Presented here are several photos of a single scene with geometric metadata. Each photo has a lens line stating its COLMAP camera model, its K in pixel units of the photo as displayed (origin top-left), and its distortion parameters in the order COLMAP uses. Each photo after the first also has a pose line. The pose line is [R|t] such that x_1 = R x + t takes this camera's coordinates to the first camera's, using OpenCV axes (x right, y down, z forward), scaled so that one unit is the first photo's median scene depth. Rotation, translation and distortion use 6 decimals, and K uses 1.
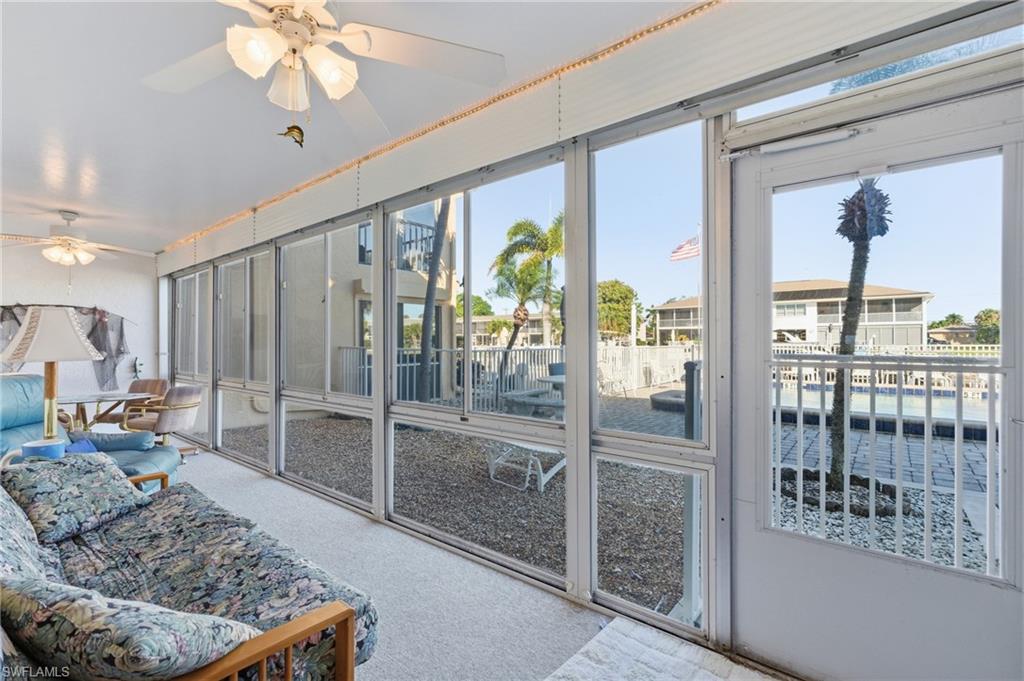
lens RADIAL K [[466.3, 0, 516.2], [0, 466.3, 341.2], [0, 0, 1]] dist [-0.003649, 0.001064]
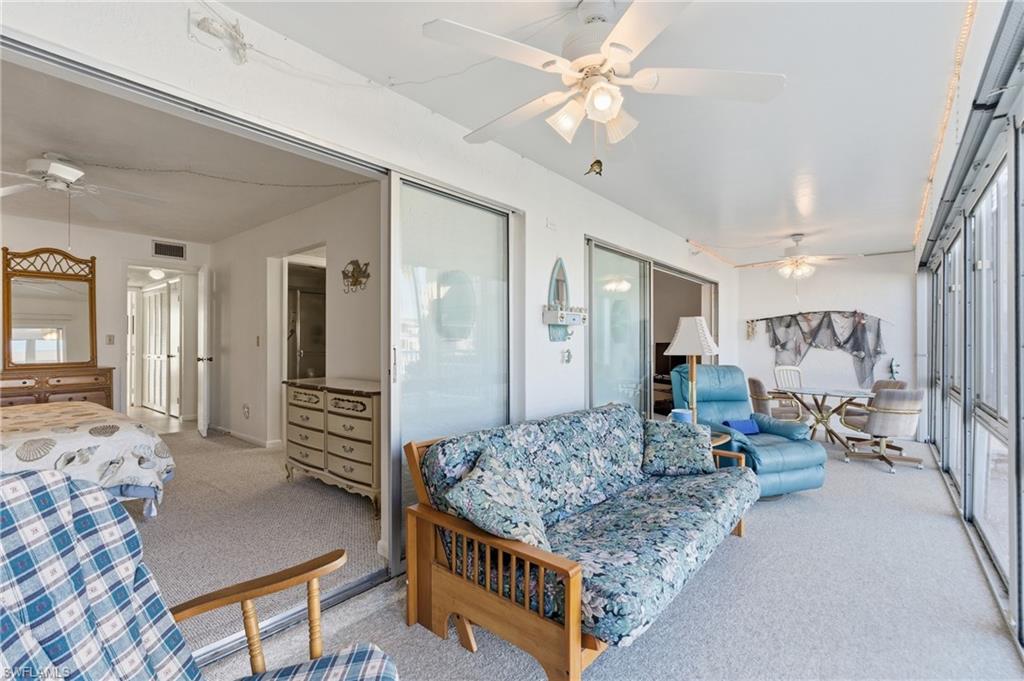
lens RADIAL K [[466.3, 0, 514.2], [0, 466.3, 341.7], [0, 0, 1]] dist [-0.003649, 0.001064]
pose [[-0.014355, -0.001325, -0.999896, 0.486499], [-0.000932, 0.999999, -0.001312, 0.005010], [0.999897, 0.000913, -0.014356, 0.536264]]
